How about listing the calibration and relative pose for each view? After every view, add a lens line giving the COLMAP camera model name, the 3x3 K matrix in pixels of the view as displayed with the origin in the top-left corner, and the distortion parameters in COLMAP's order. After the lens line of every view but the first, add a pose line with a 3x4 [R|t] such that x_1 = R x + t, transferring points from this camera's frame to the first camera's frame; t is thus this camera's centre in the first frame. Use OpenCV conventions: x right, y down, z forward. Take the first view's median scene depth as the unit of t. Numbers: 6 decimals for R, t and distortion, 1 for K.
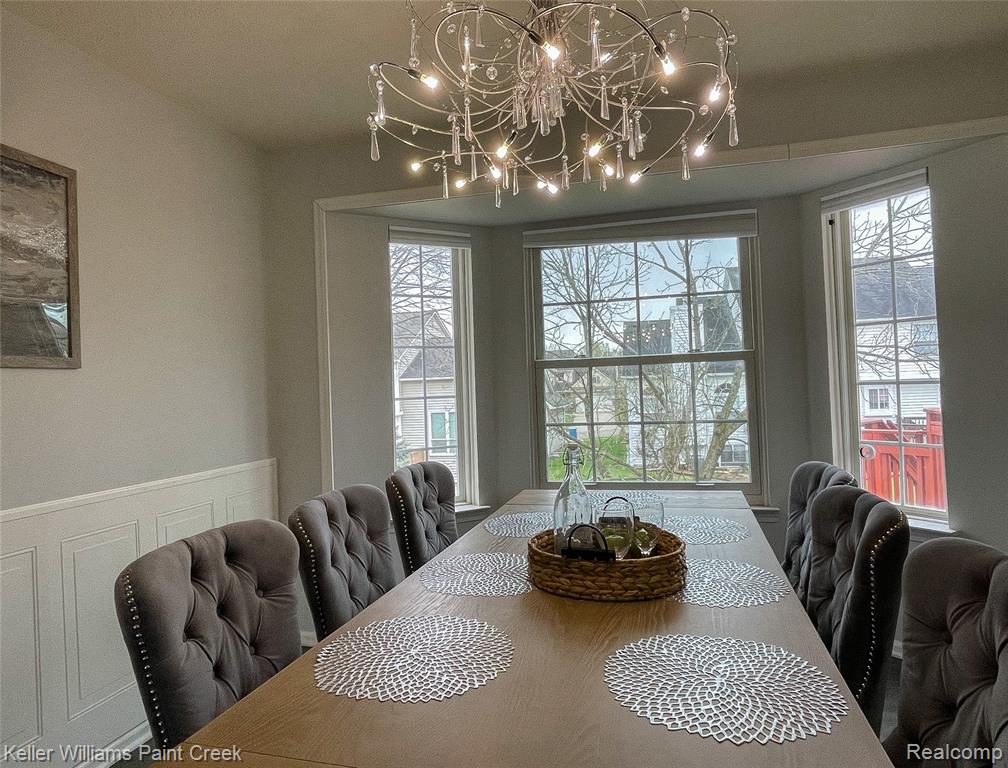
lens RADIAL K [[645.5, 0, 501.3], [0, 645.5, 381.7], [0, 0, 1]] dist [0.000388, -0.000832]
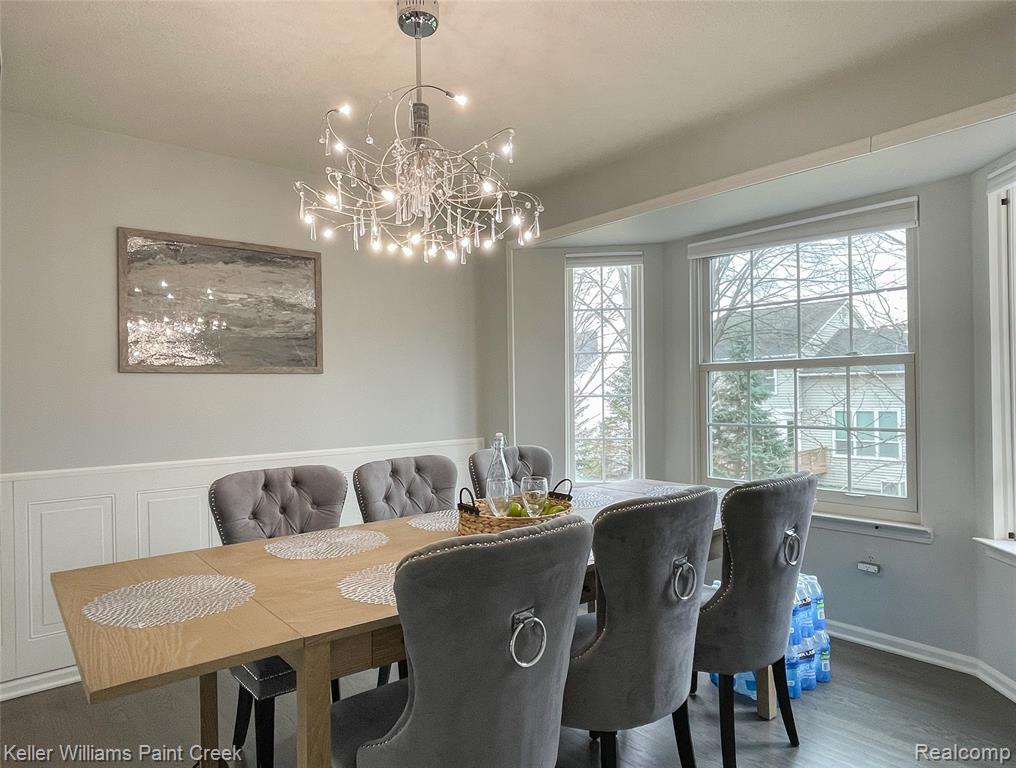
lens RADIAL K [[627.7, 0, 509.4], [0, 627.7, 387.9], [0, 0, 1]] dist [0.061050, -0.000027]
pose [[0.836450, 0.022839, -0.547566, 0.647771], [-0.009907, 0.999598, 0.026558, -0.031170], [0.547953, -0.016790, 0.836341, -0.094592]]
